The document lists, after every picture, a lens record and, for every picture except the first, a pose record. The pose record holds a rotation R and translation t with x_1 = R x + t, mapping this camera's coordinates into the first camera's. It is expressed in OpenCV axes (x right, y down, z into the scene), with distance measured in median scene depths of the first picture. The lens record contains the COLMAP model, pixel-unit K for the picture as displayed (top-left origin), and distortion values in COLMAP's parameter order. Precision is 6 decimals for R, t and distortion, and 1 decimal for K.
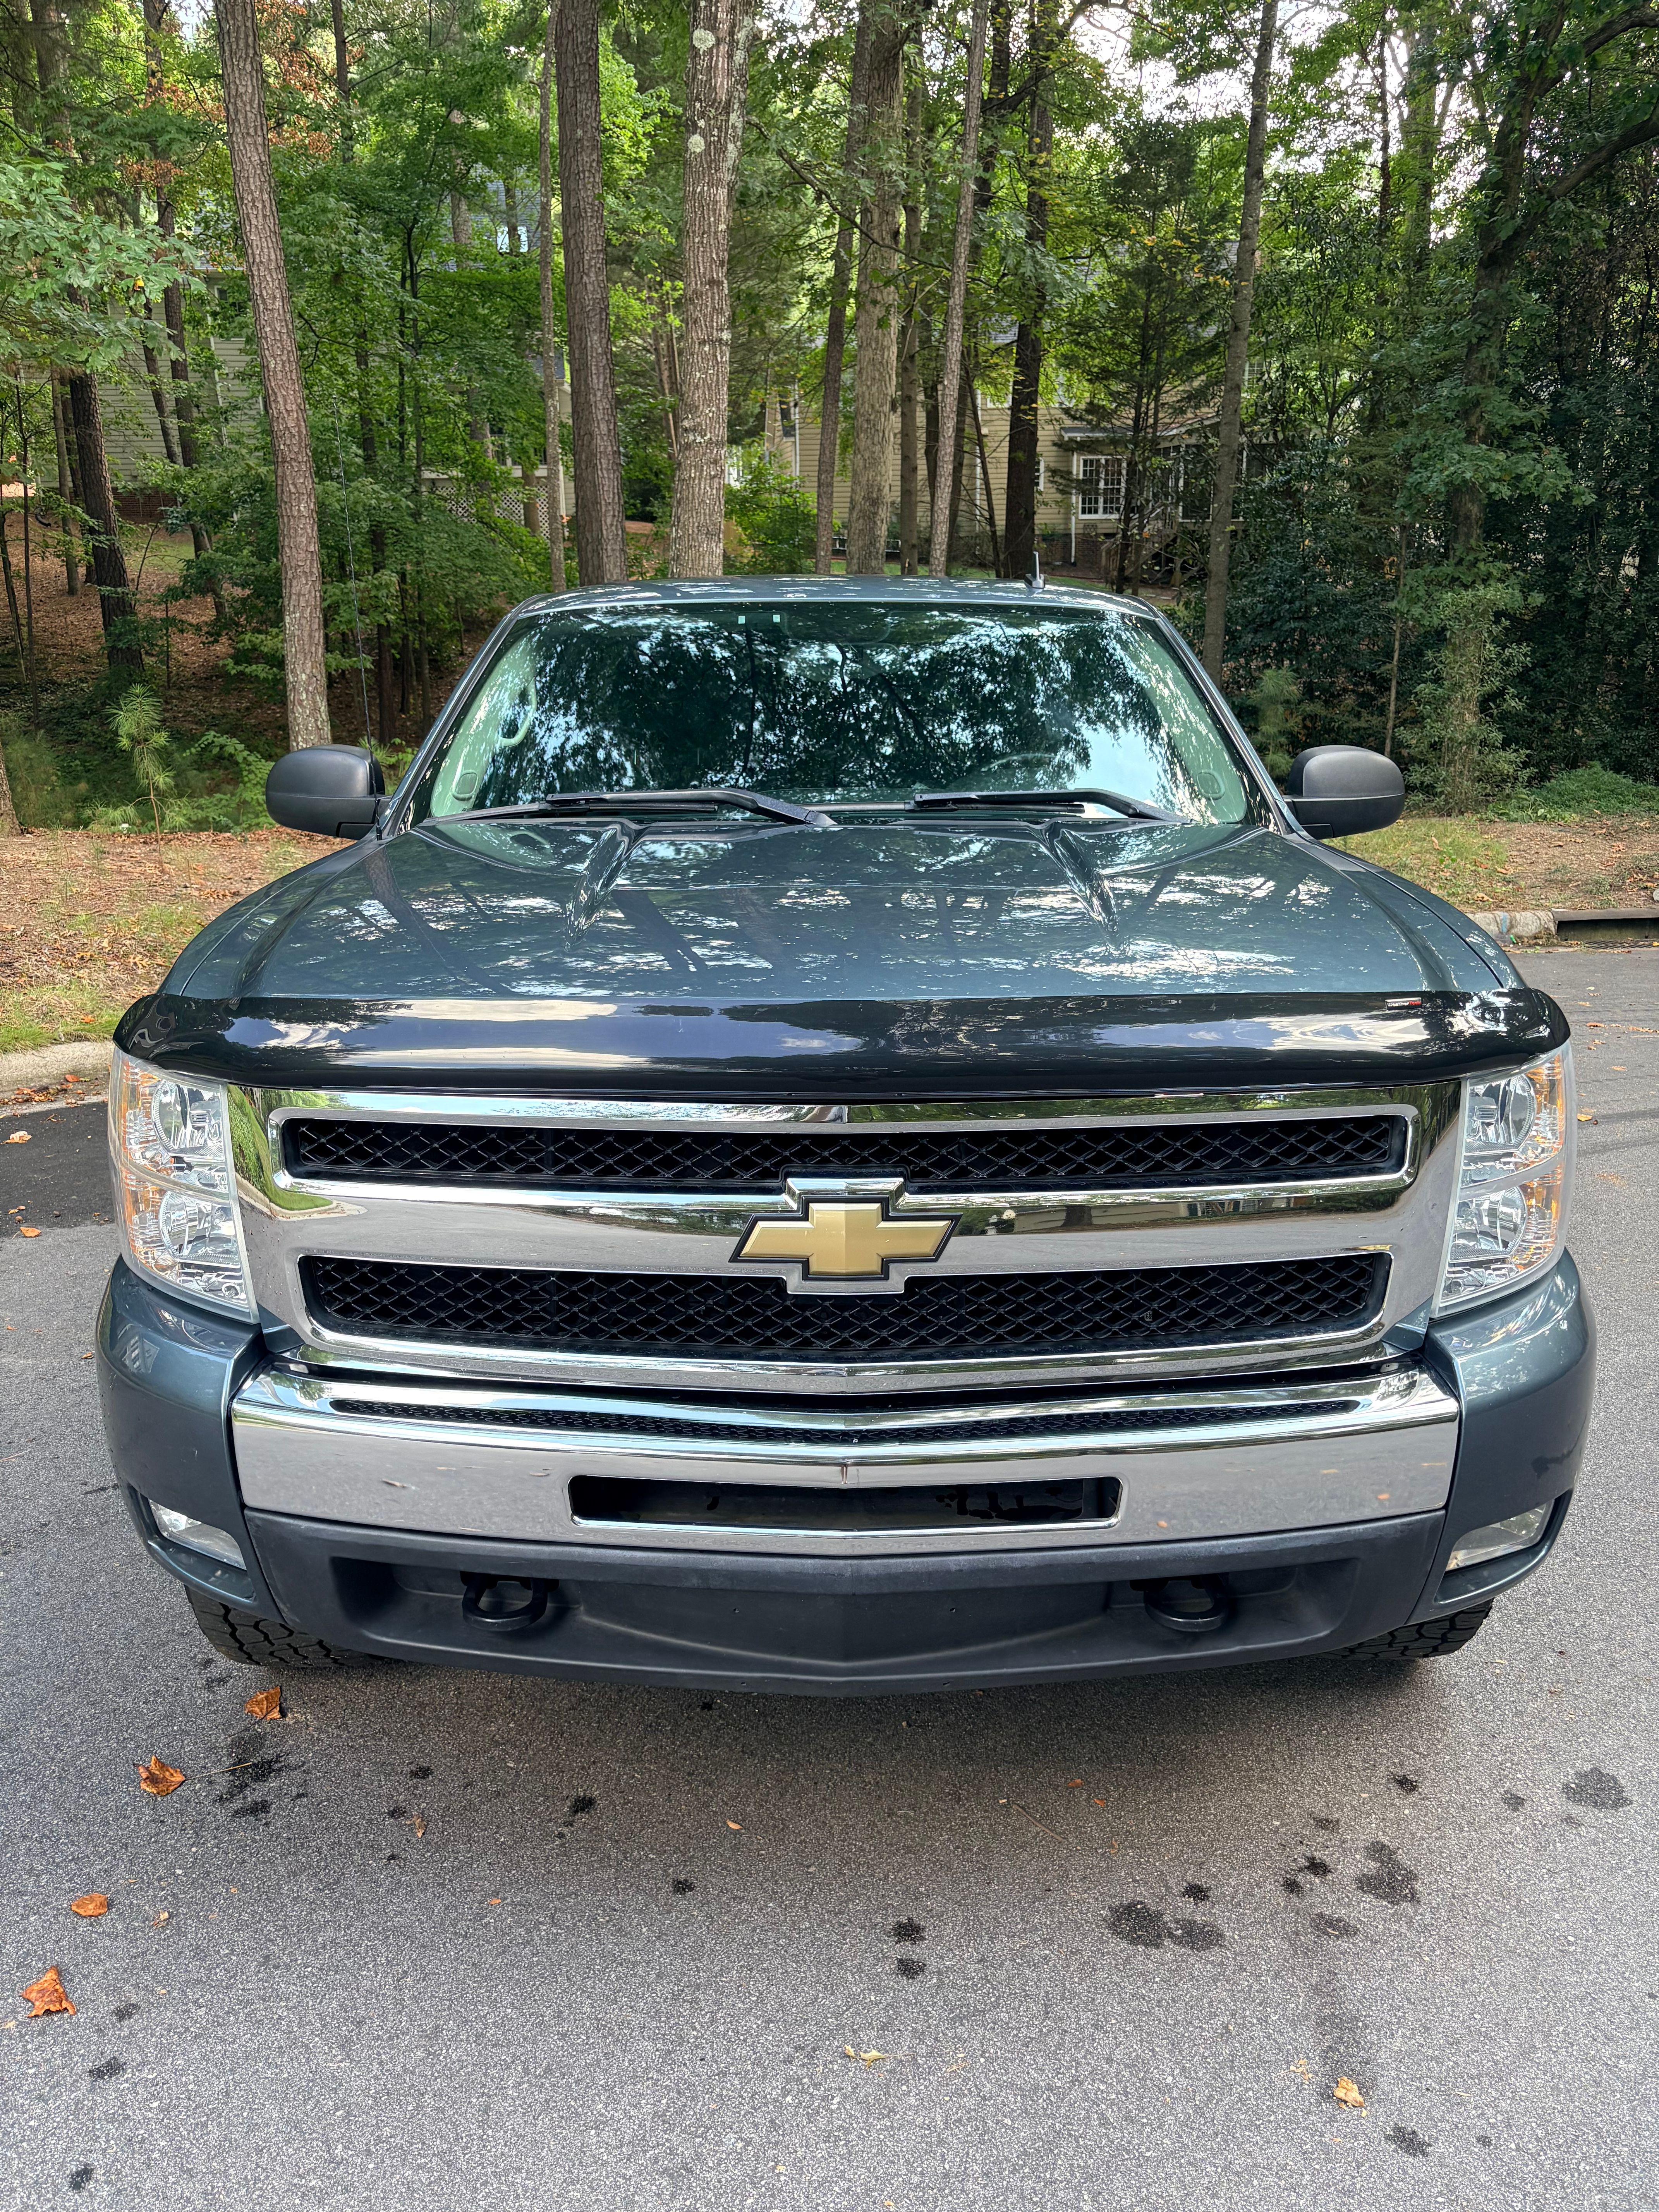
lens RADIAL K [[1674.9, 0, 829.5], [0, 1674.9, 1106.0], [0, 0, 1]] dist [0.038387, -0.039135]
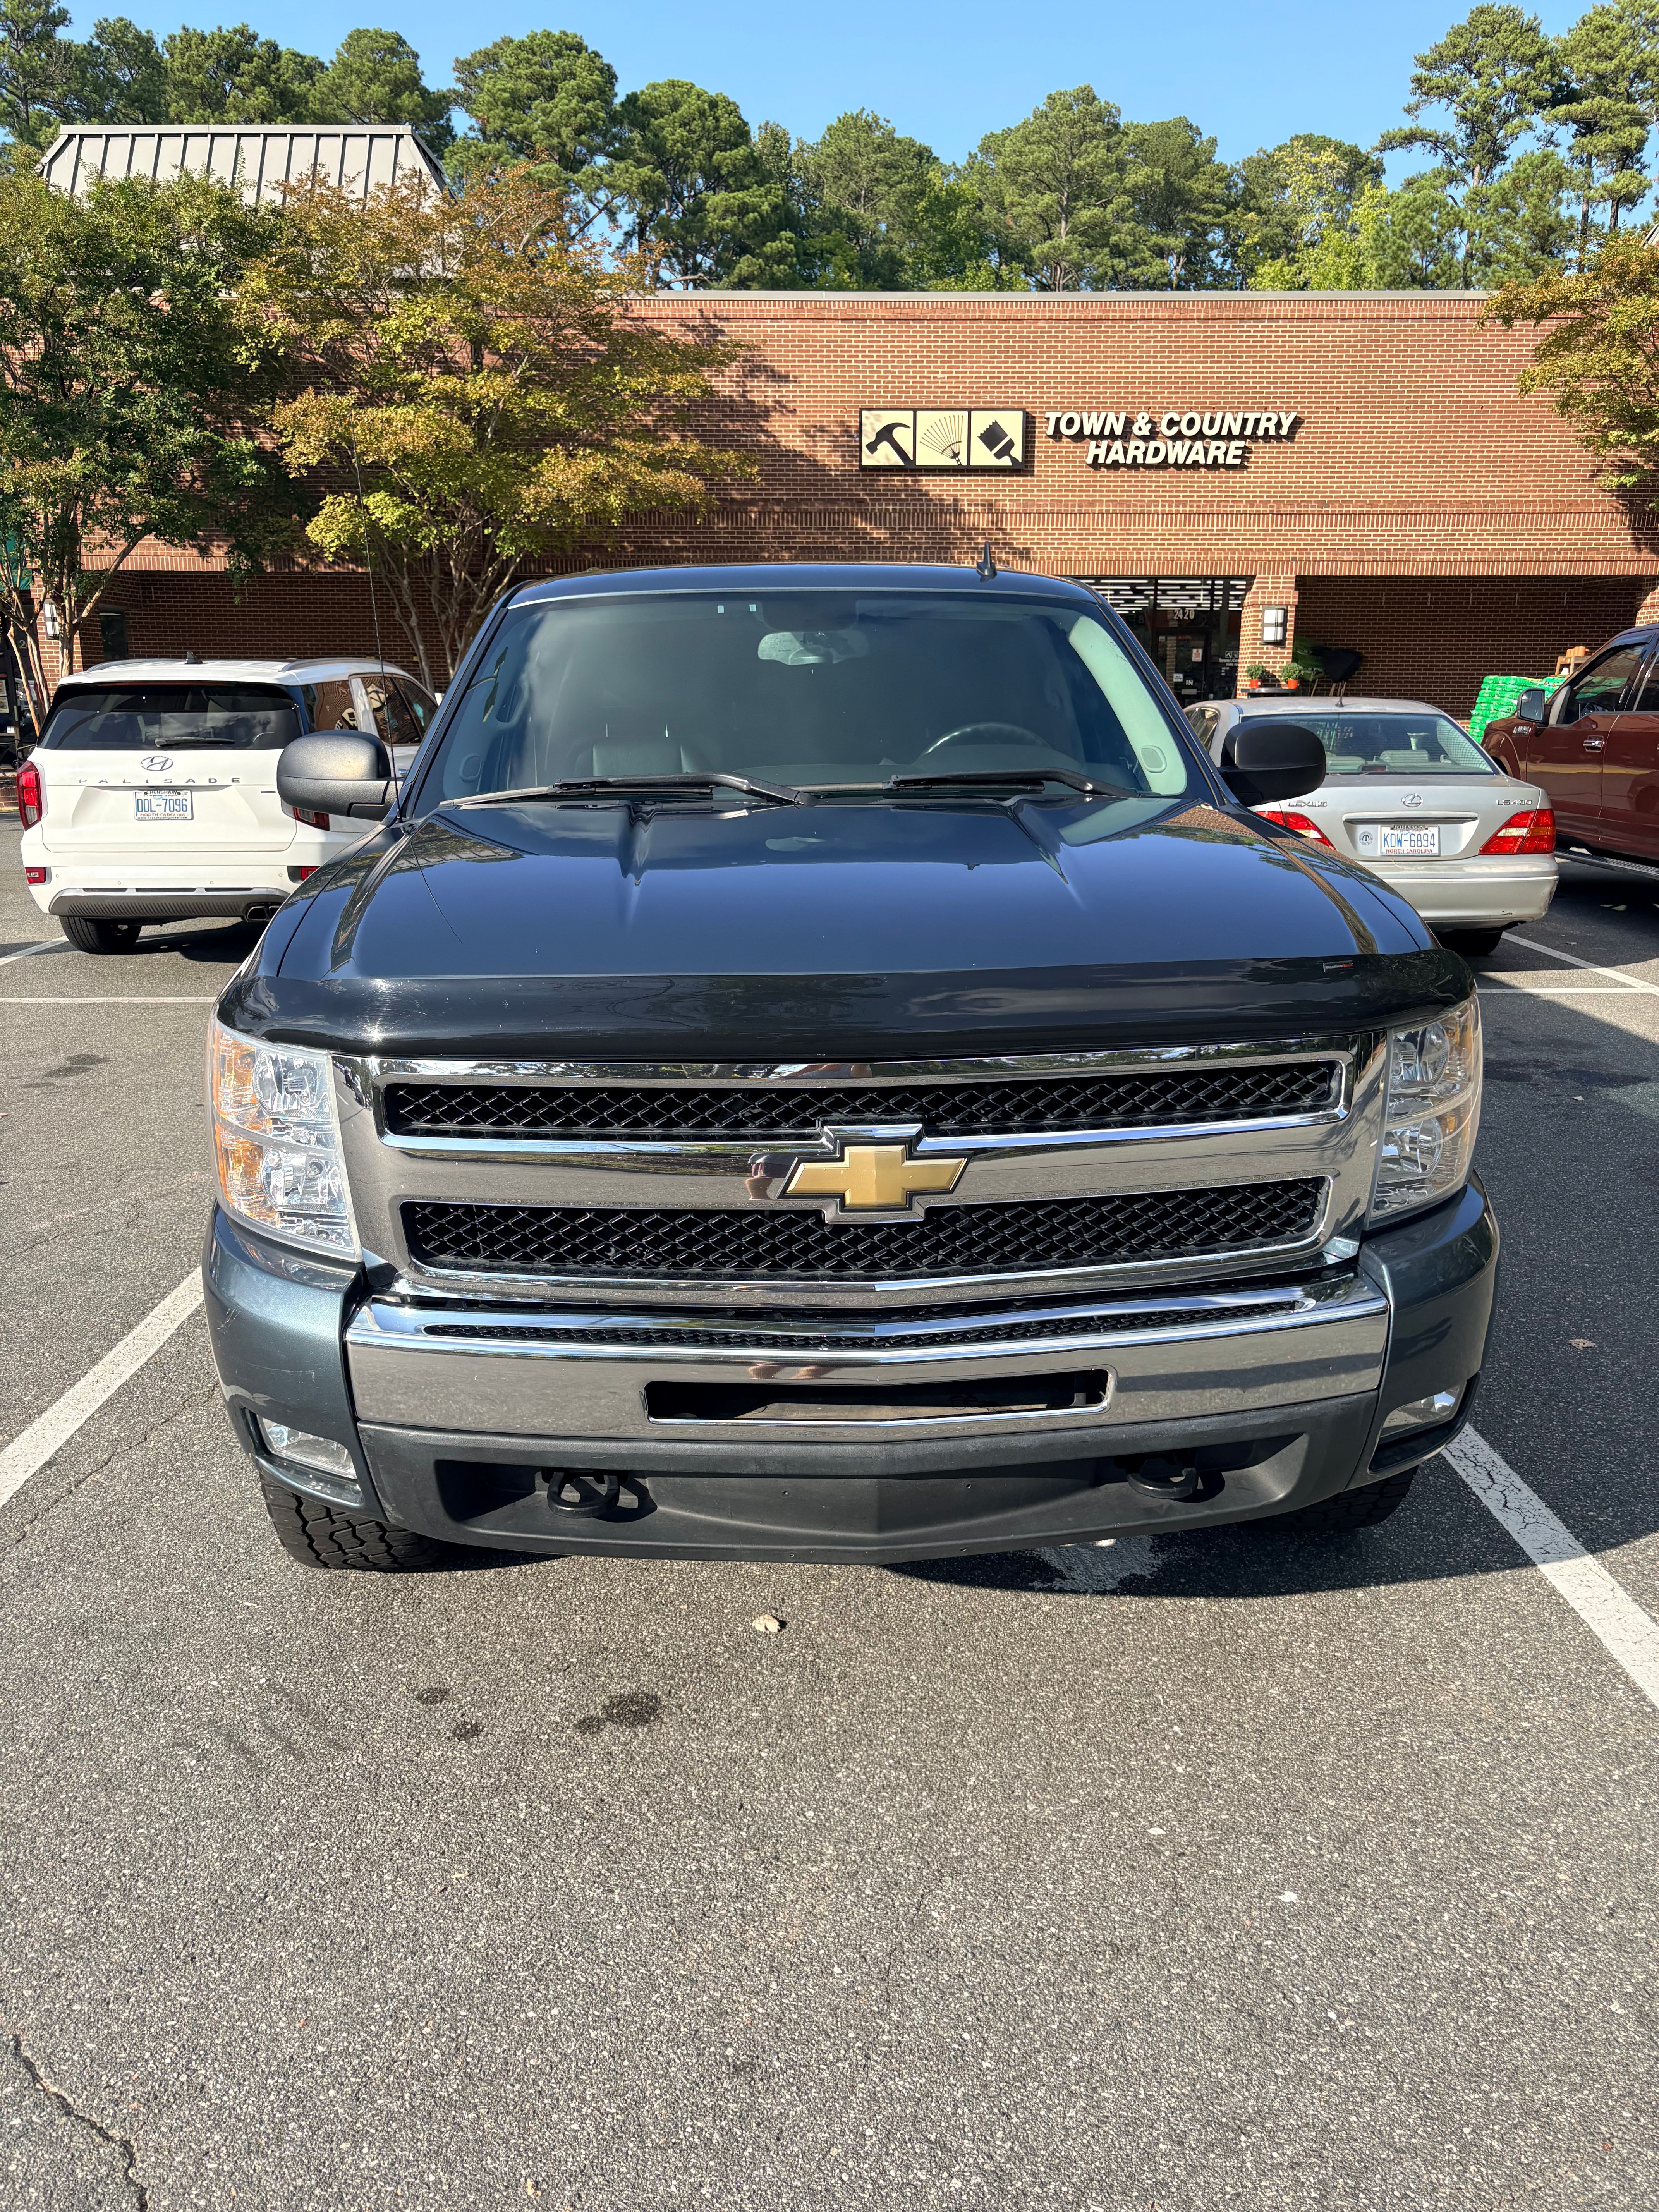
lens RADIAL K [[1638.3, 0, 829.5], [0, 1638.3, 1106.0], [0, 0, 1]] dist [0.058121, -0.009151]
pose [[0.998734, -0.022710, 0.044878, -0.069472], [0.021094, 0.999123, 0.036163, -0.011817], [-0.045660, -0.035170, 0.998338, -0.141940]]
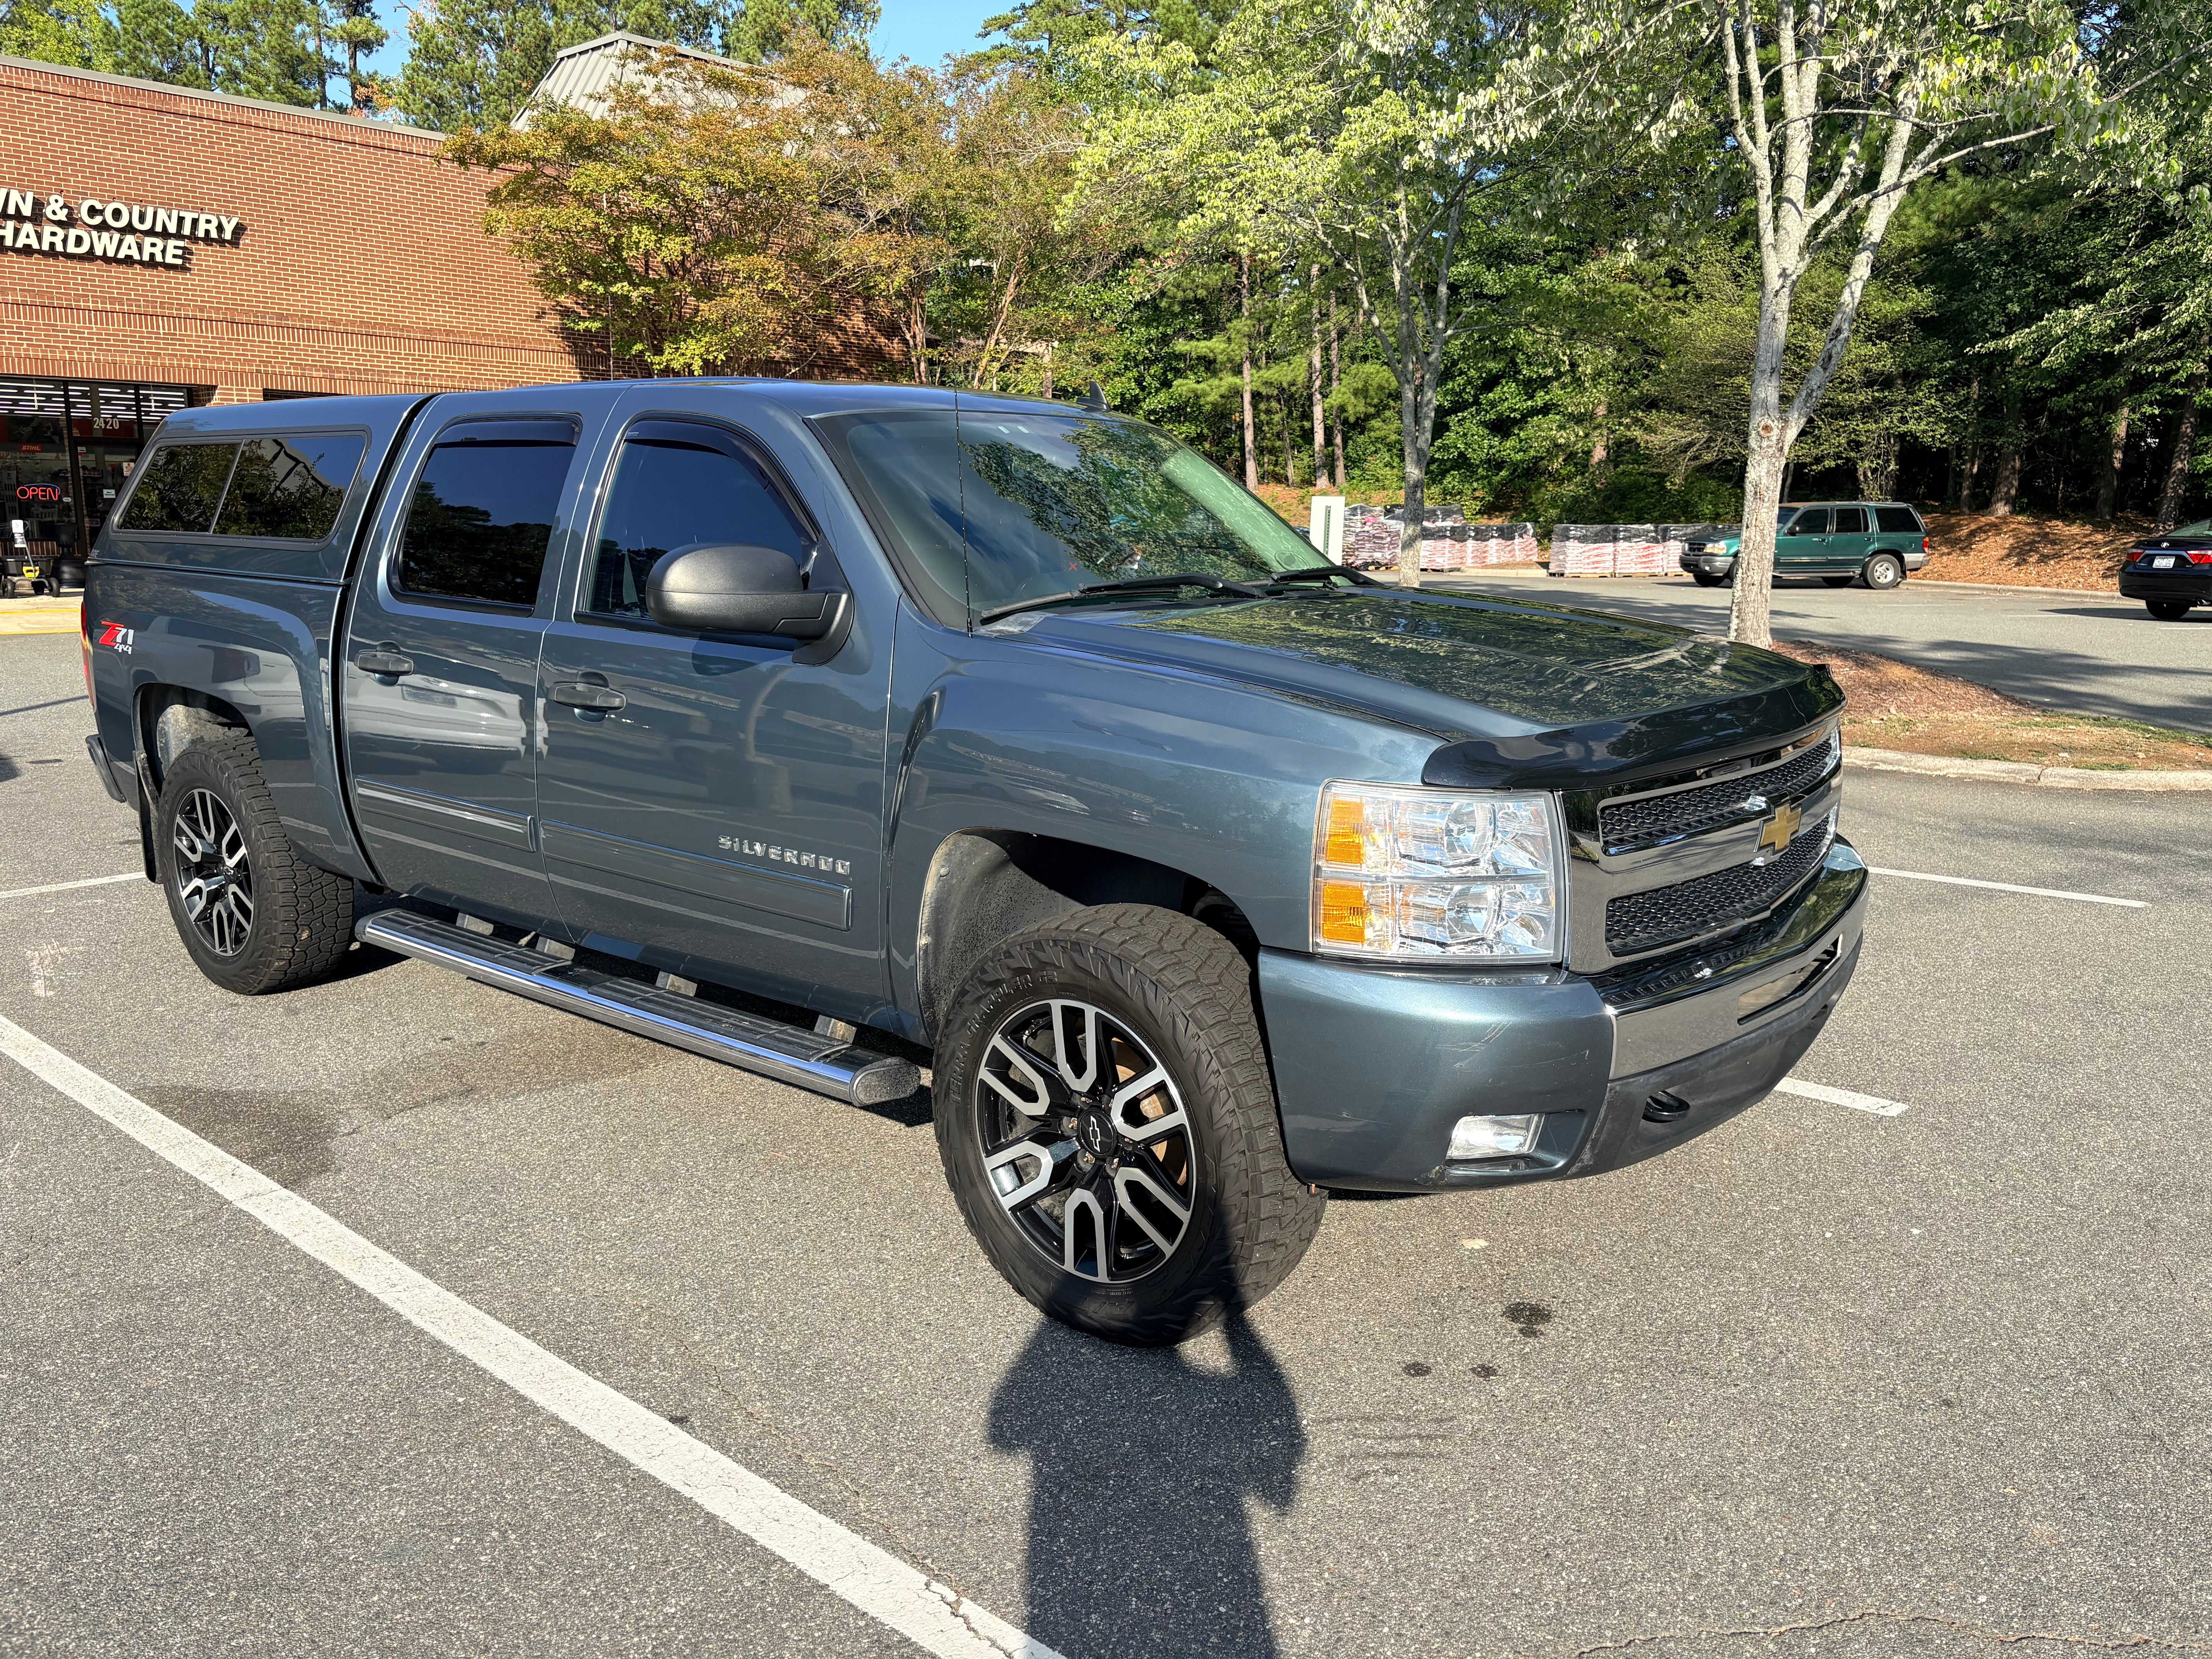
lens RADIAL K [[1705.8, 0, 1138.9], [0, 1705.8, 790.1], [0, 0, 1]] dist [0.068113, -0.090301]
pose [[0.642885, -0.129917, 0.754865, -1.720670], [0.165124, 0.985845, 0.029041, -0.113283], [-0.747953, 0.105977, 0.655237, 0.312030]]
